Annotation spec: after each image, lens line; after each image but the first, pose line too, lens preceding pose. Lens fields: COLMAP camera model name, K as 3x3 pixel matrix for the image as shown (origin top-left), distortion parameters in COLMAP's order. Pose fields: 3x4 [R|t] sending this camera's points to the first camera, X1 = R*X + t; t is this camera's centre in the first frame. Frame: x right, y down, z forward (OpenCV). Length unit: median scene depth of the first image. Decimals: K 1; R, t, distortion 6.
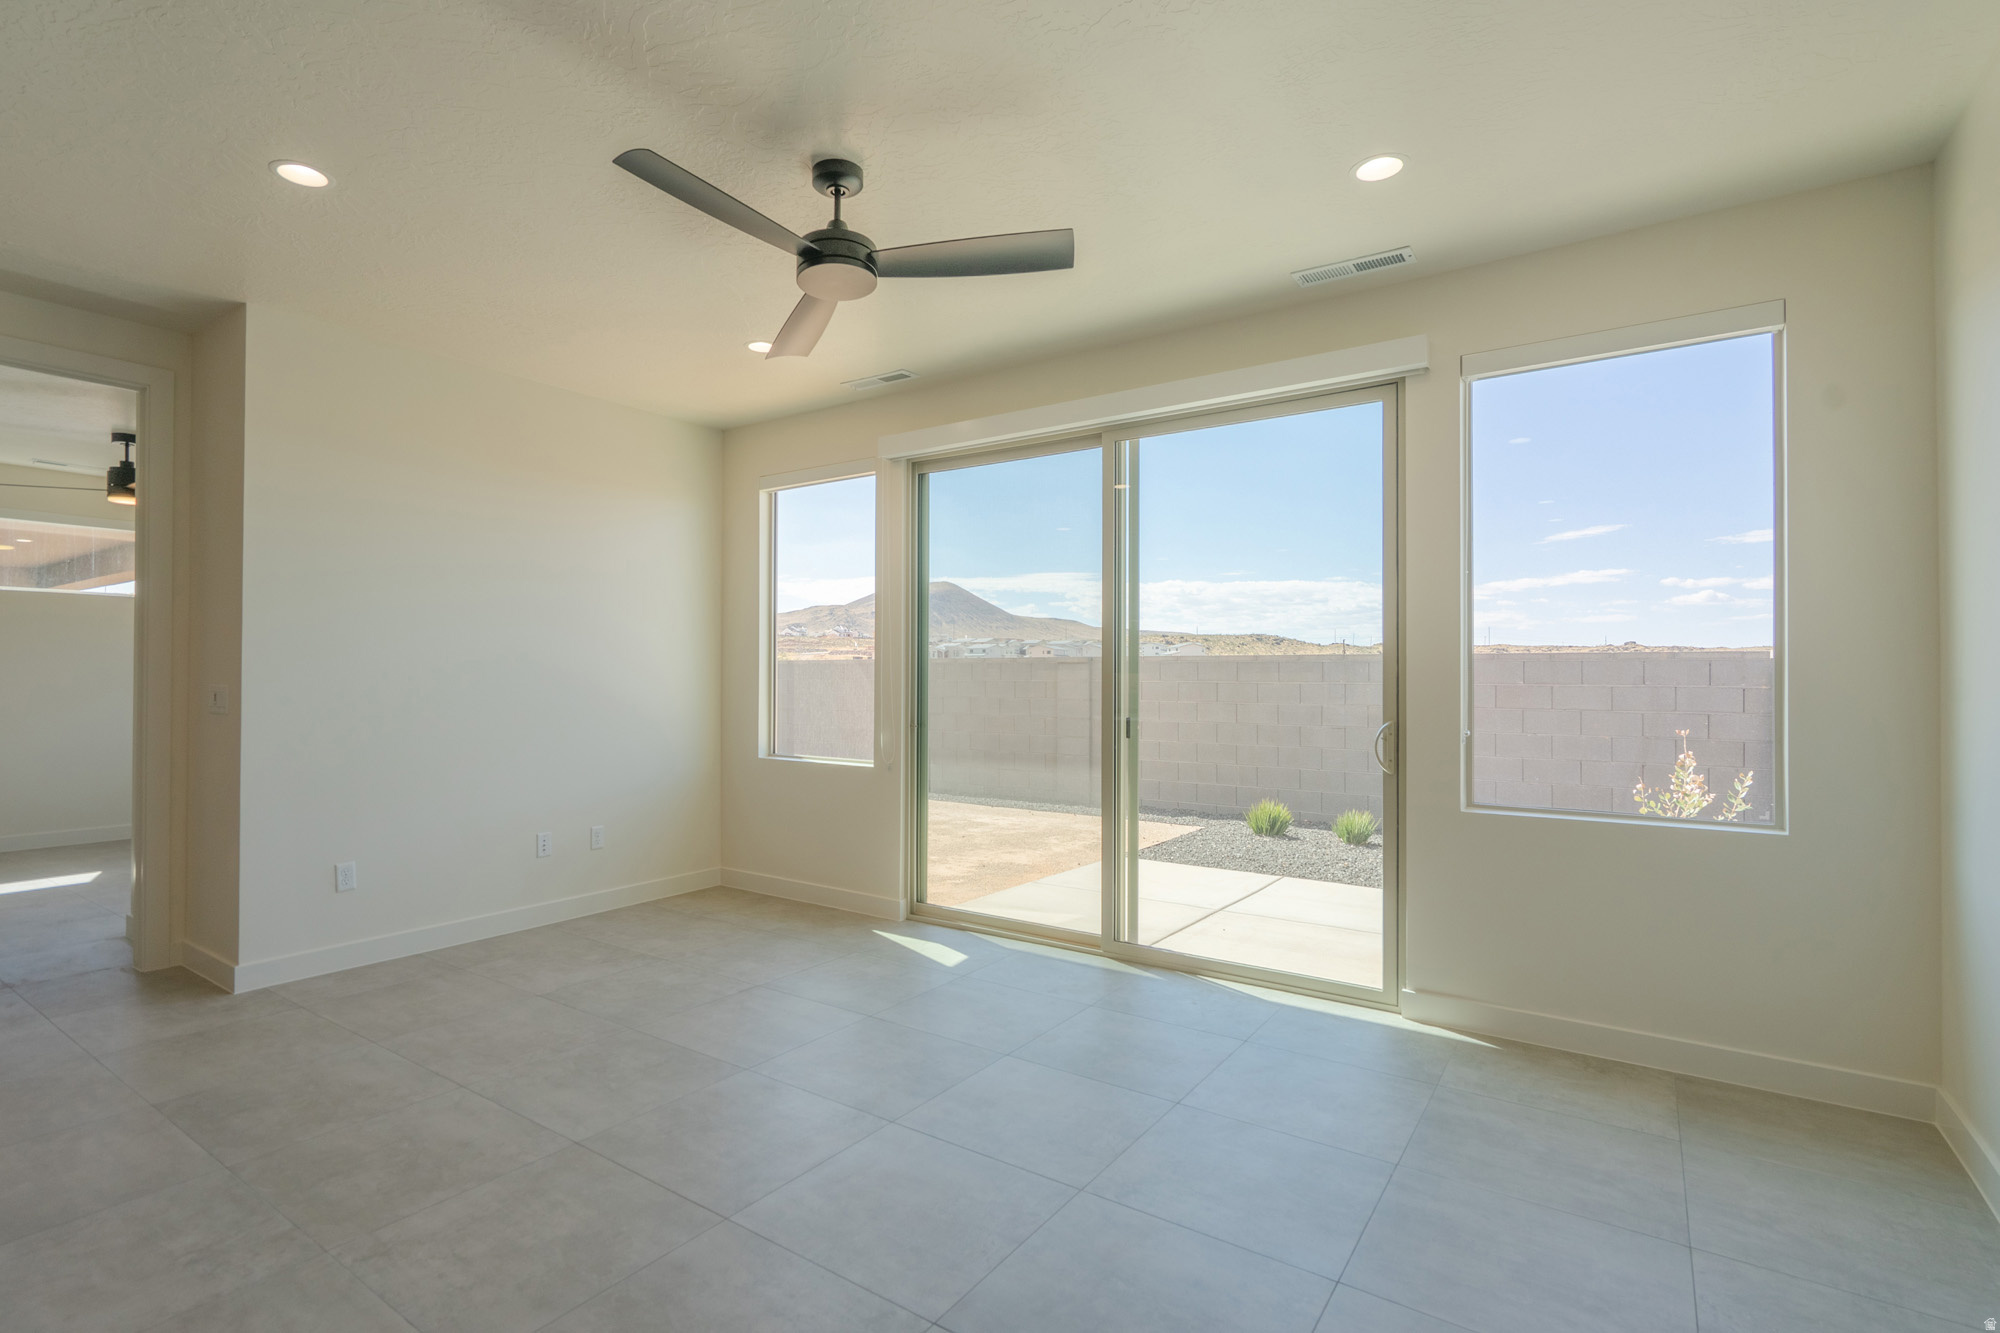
lens RADIAL K [[954.2, 0, 956.7], [0, 954.2, 667.9], [0, 0, 1]] dist [0.003600, 0.000322]
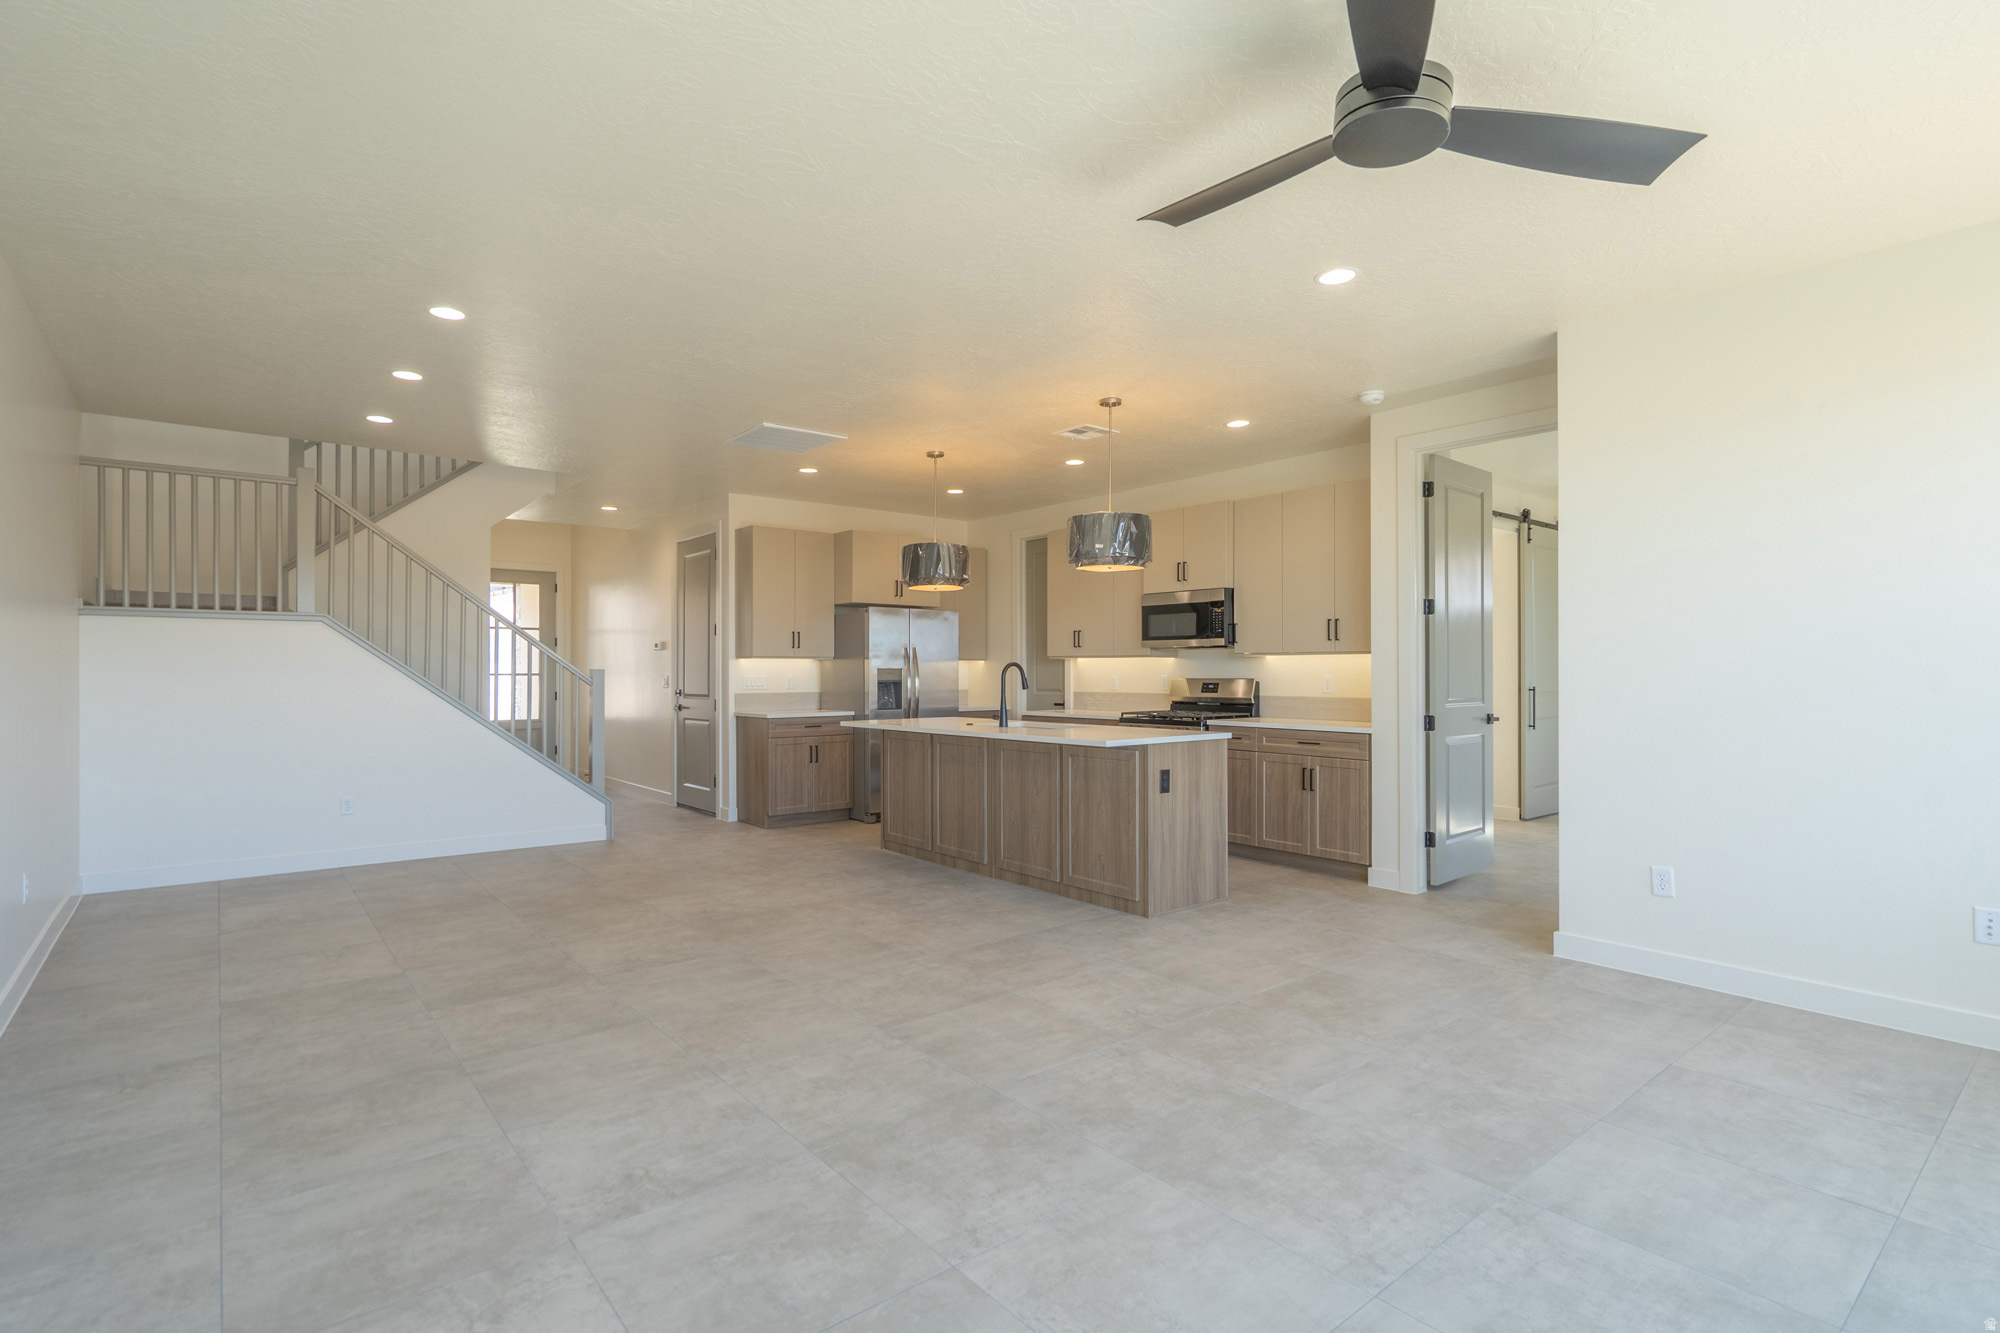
lens RADIAL K [[959.1, 0, 968.9], [0, 959.1, 668.2], [0, 0, 1]] dist [-0.003395, 0.001482]
pose [[-0.278779, -0.005607, -0.960339, 0.446615], [0.010088, 0.999911, -0.008766, 0.008026], [0.960302, -0.012131, -0.278698, 0.582916]]
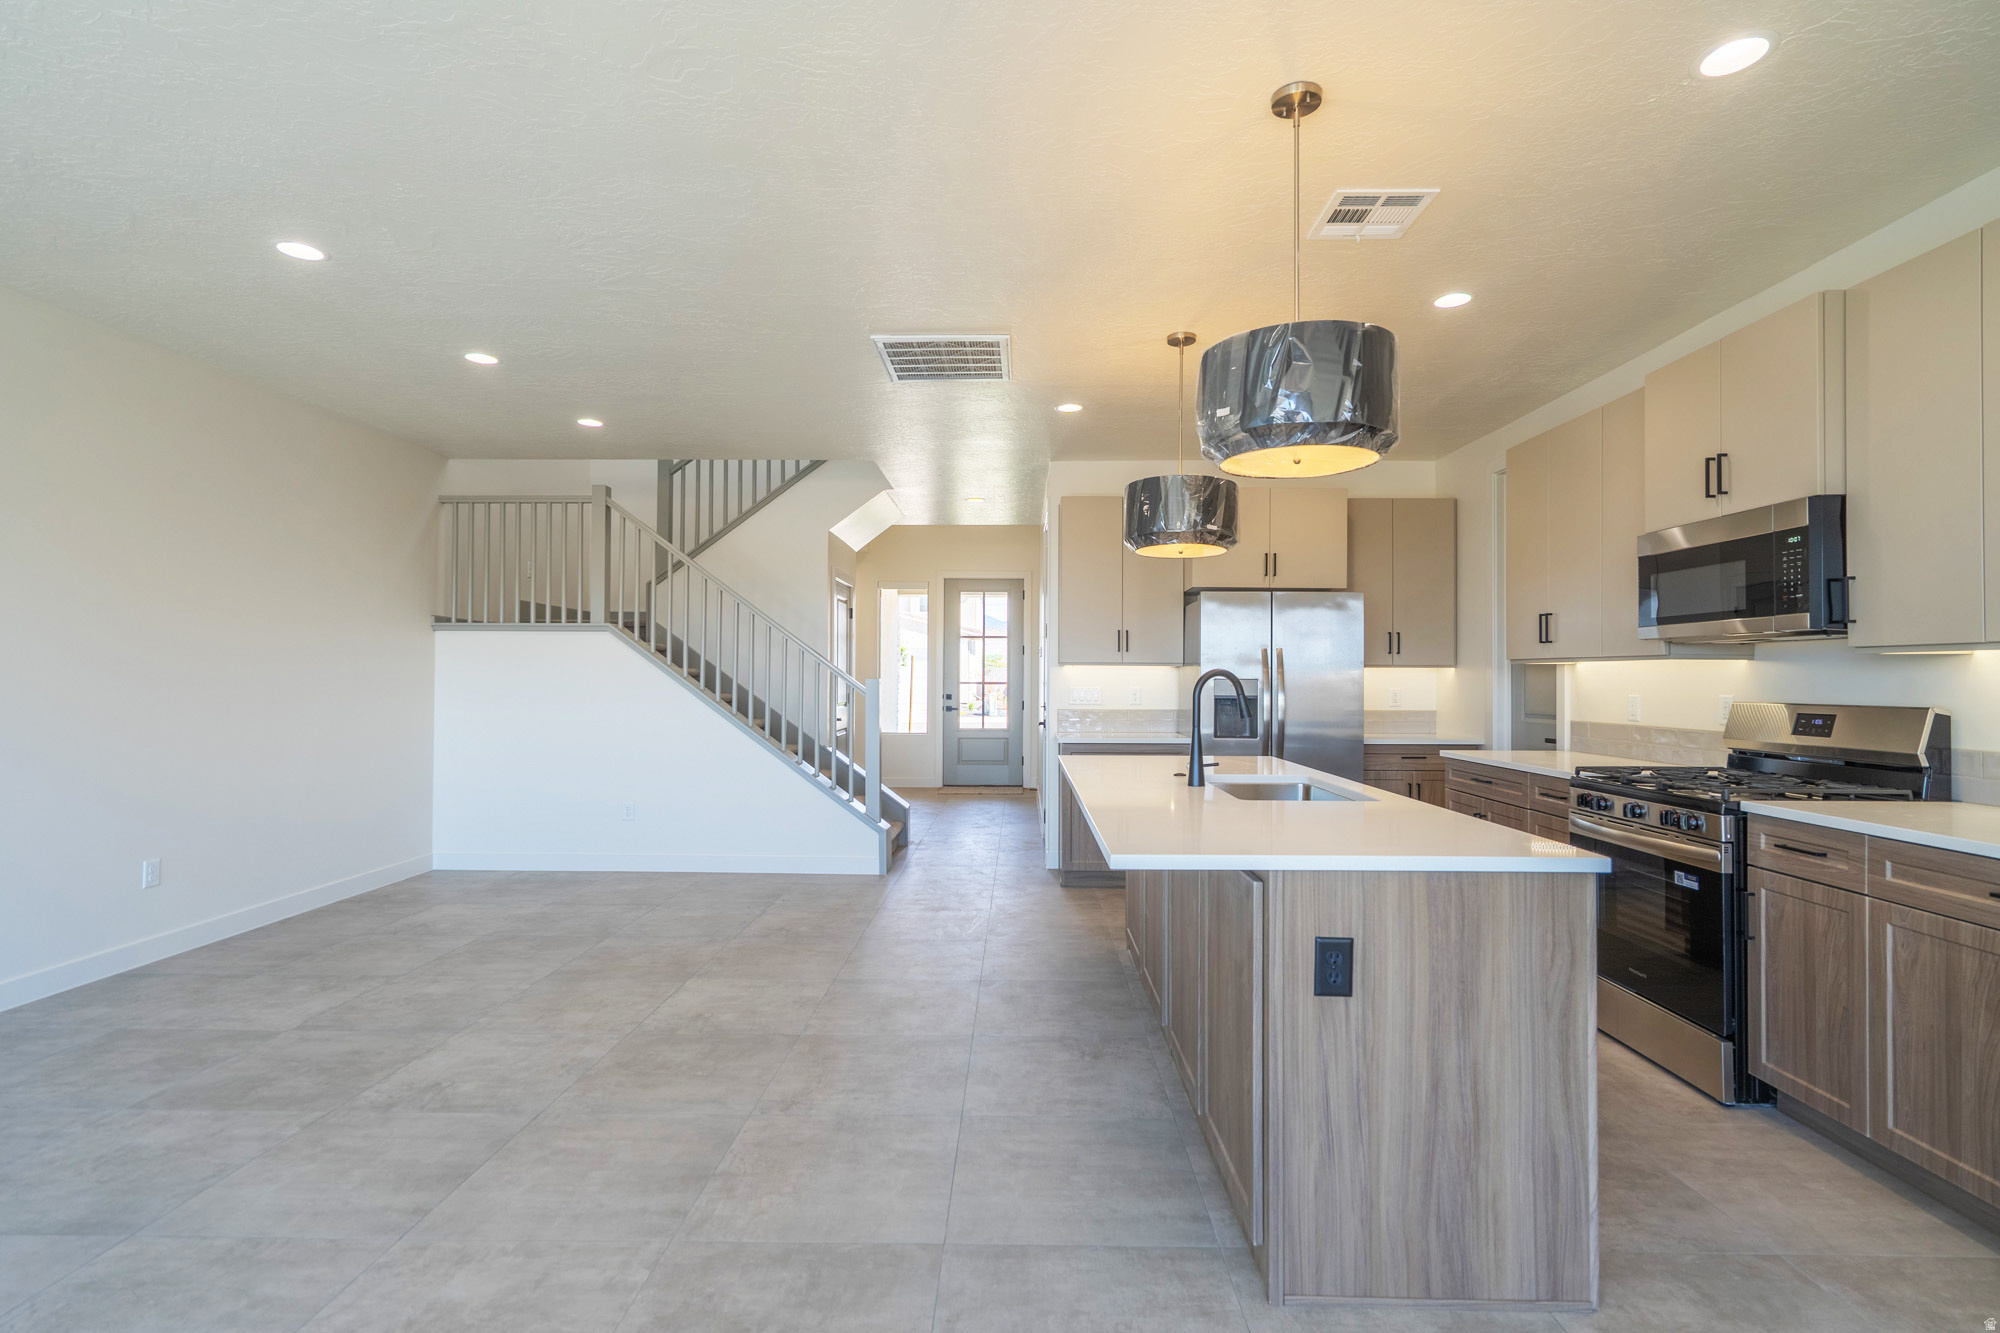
lens RADIAL K [[909.3, 0, 1000.0], [0, 909.3, 666.5], [0, 0, 1]] dist [0.001369, 0.000082]
pose [[-0.827013, -0.014499, -0.561996, -0.342501], [-0.001207, 0.999711, -0.024015, 0.003472], [0.562181, -0.019182, -0.826791, 0.756713]]
